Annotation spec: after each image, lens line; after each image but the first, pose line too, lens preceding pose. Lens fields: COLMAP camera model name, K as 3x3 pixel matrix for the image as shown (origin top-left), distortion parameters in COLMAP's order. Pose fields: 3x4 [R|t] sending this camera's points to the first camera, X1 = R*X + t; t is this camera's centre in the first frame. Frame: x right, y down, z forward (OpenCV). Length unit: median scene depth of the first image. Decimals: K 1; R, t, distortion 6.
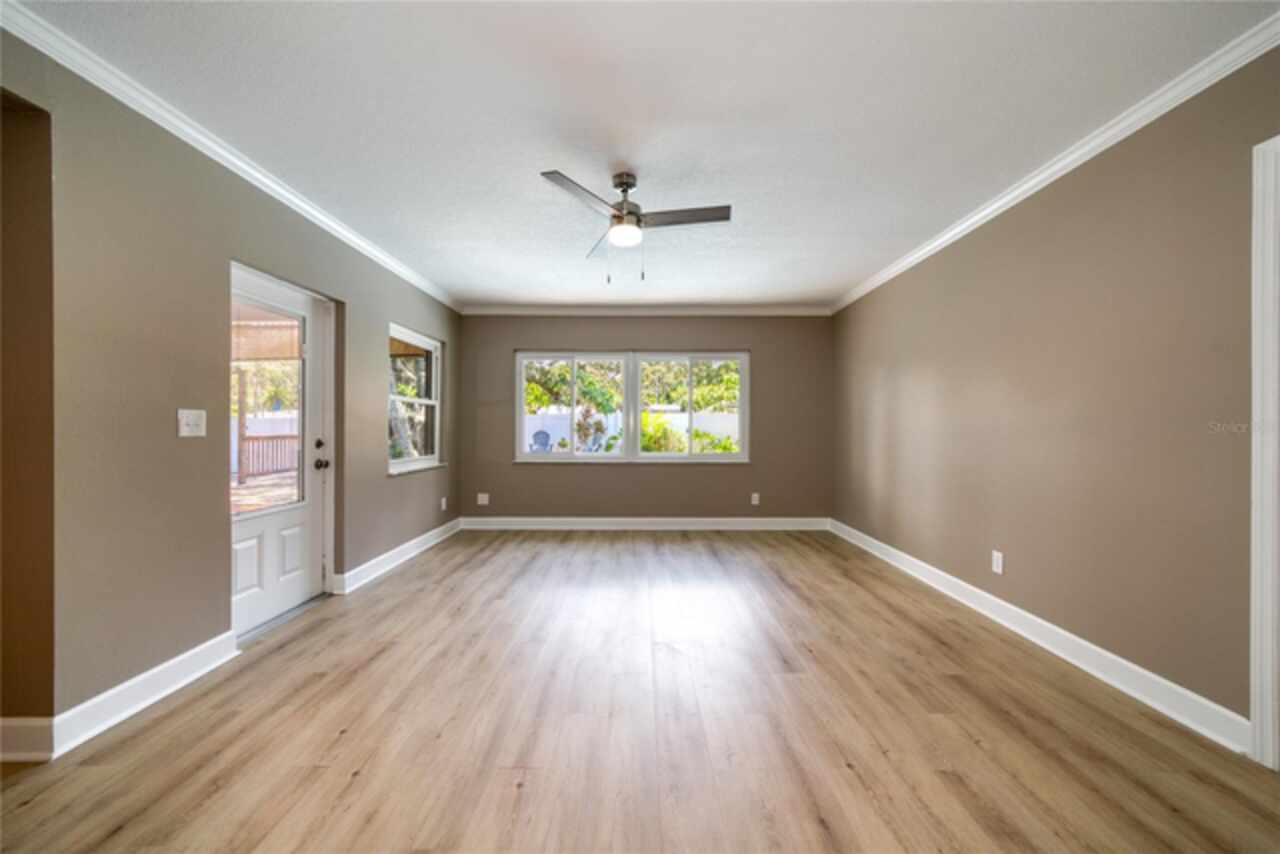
lens RADIAL K [[469.3, 0, 640.4], [0, 469.3, 432.5], [0, 0, 1]] dist [0.001228, 0.000217]
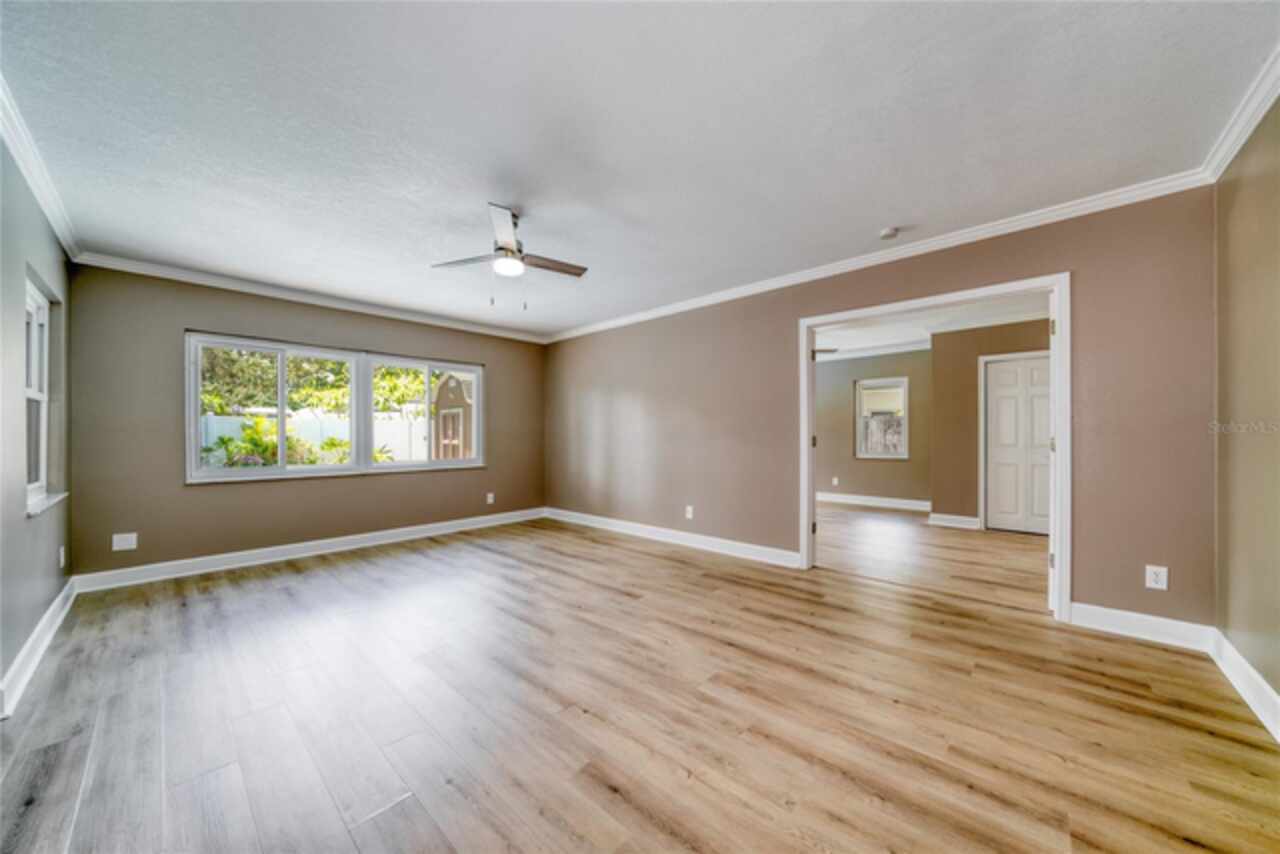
lens RADIAL K [[444.5, 0, 644.0], [0, 444.5, 432.8], [0, 0, 1]] dist [-0.010275, 0.001993]
pose [[0.668862, 0.000817, 0.743387, -0.459456], [0.011658, 0.999865, -0.011588, 0.002443], [-0.743296, 0.016417, 0.668762, 0.026374]]
